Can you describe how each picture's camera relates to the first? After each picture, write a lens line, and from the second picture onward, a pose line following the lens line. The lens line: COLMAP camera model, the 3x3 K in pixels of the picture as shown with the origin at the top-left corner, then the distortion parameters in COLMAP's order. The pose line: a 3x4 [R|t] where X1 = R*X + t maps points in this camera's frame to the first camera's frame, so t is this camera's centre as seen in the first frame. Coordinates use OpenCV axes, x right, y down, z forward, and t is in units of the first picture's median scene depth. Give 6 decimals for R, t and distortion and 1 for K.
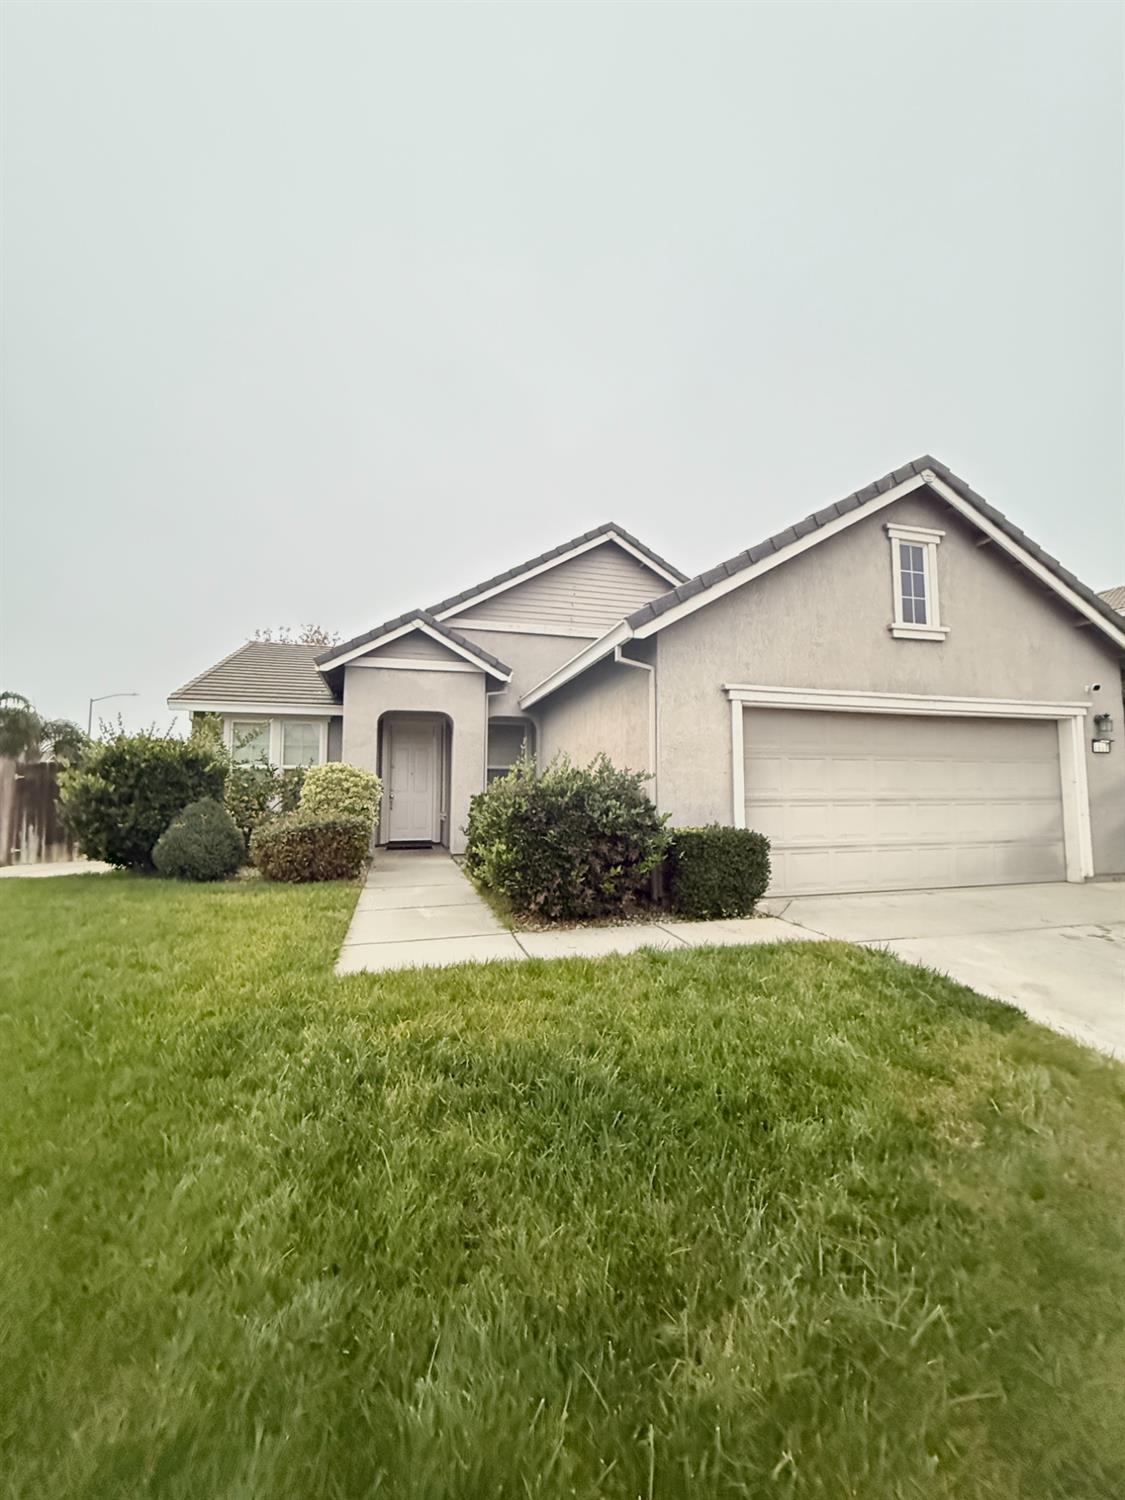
lens RADIAL K [[595.9, 0, 563.3], [0, 595.9, 750.9], [0, 0, 1]] dist [-0.000032, -0.000200]
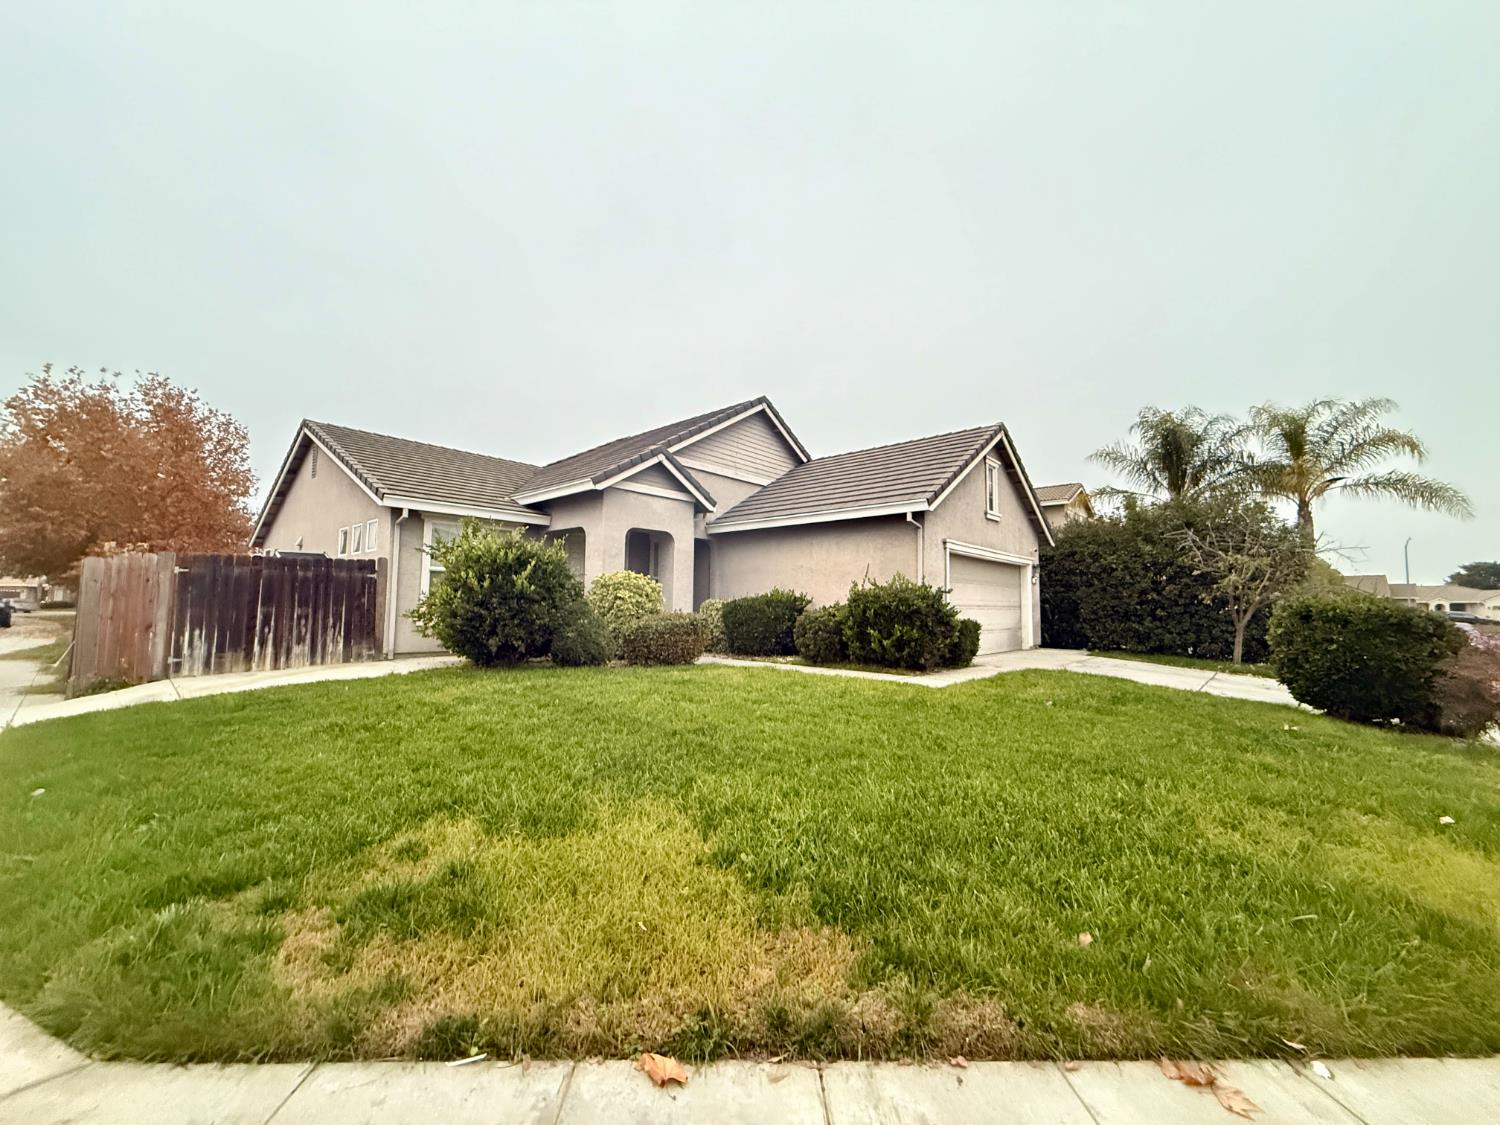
lens RADIAL K [[595.9, 0, 745.6], [0, 595.9, 562.5], [0, 0, 1]] dist [-0.000032, -0.000200]
pose [[0.844229, 0.049951, 0.533649, -0.939615], [-0.048050, 0.998692, -0.017465, 0.013665], [-0.533824, -0.010898, 0.845525, -0.142455]]
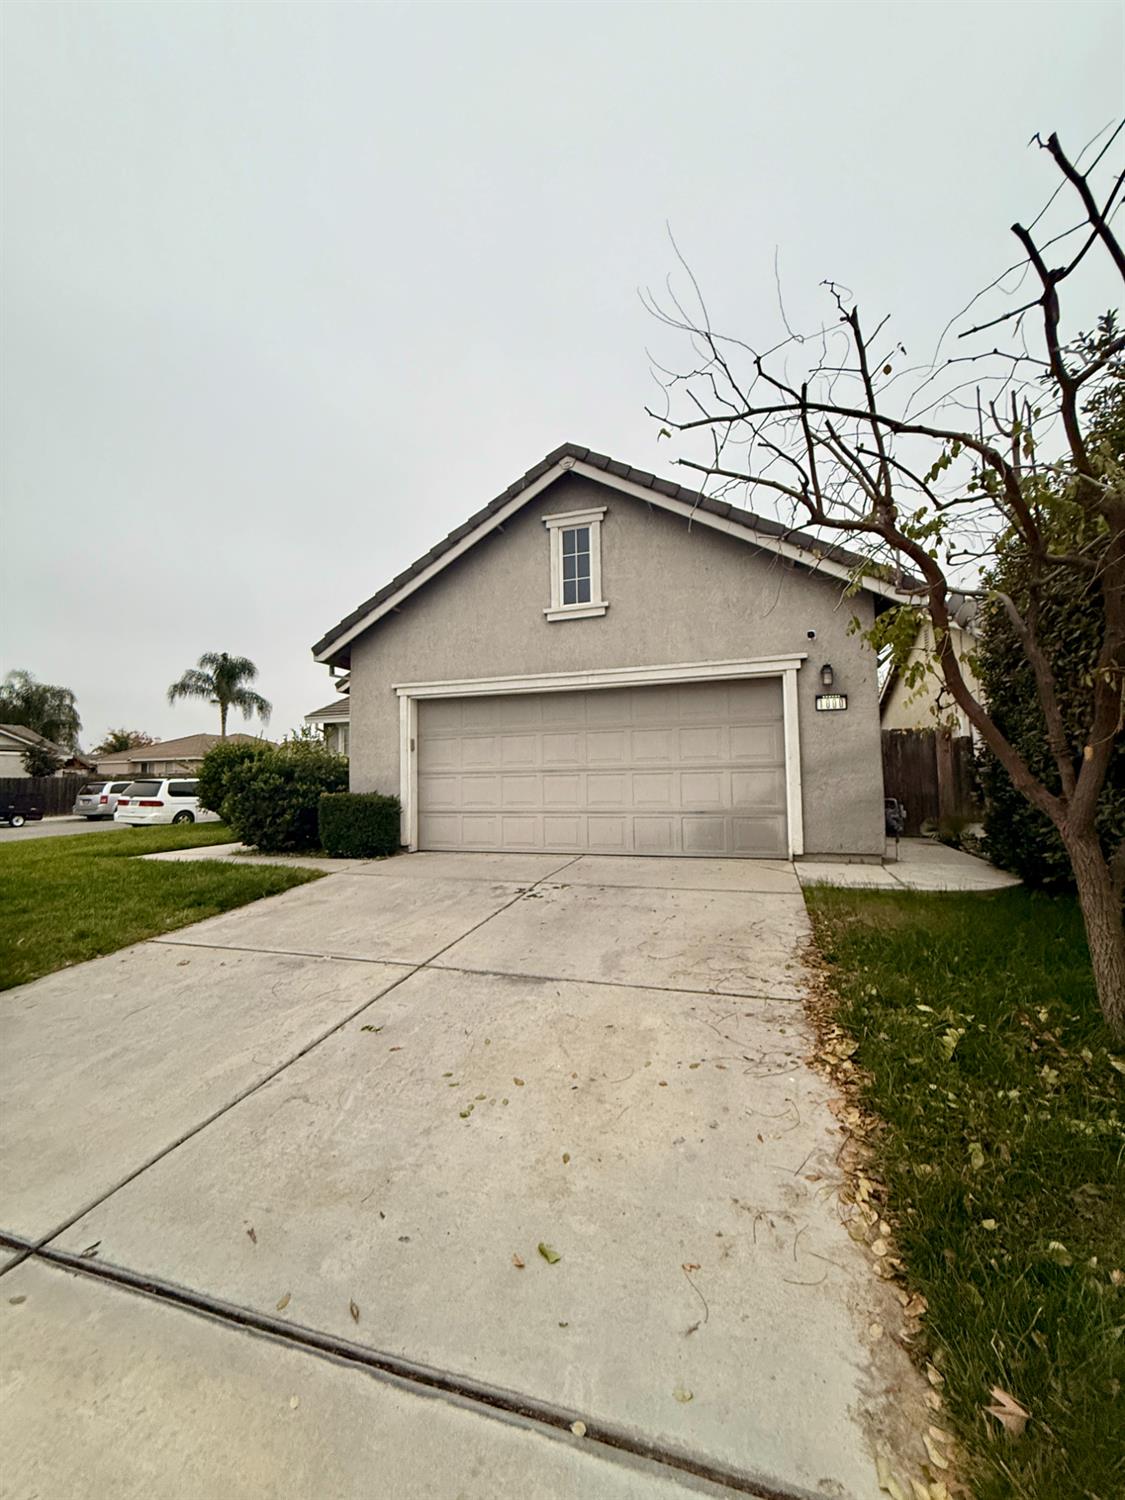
lens RADIAL K [[595.9, 0, 559.3], [0, 595.9, 754.9], [0, 0, 1]] dist [-0.000032, -0.000200]
pose [[0.832289, -0.036580, -0.553134, 1.042529], [0.051441, 0.998611, 0.011361, 0.036581], [0.551951, -0.037910, 0.833015, 0.087030]]
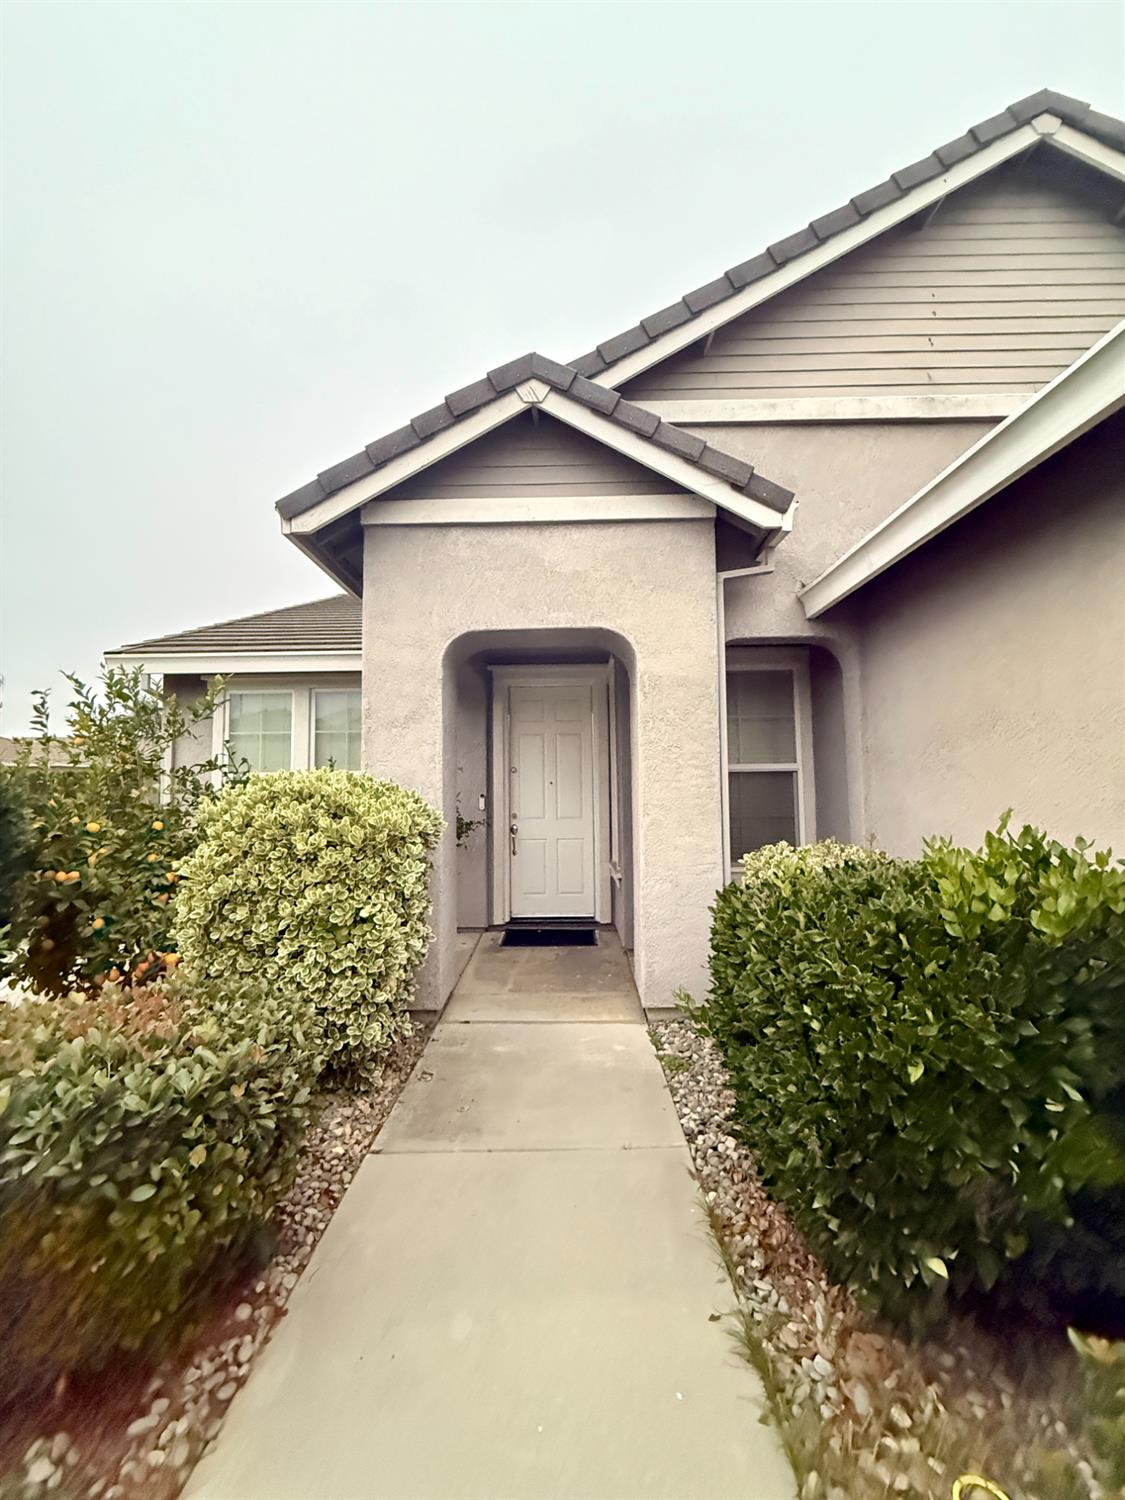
lens RADIAL K [[600.4, 0, 561.0], [0, 600.4, 747.9], [0, 0, 1]] dist [0.000165, 0.000010]
pose [[0.958901, -0.029041, -0.282250, -0.162495], [0.031160, 0.999510, 0.003023, 0.011965], [0.282024, -0.011693, 0.959336, 0.819673]]
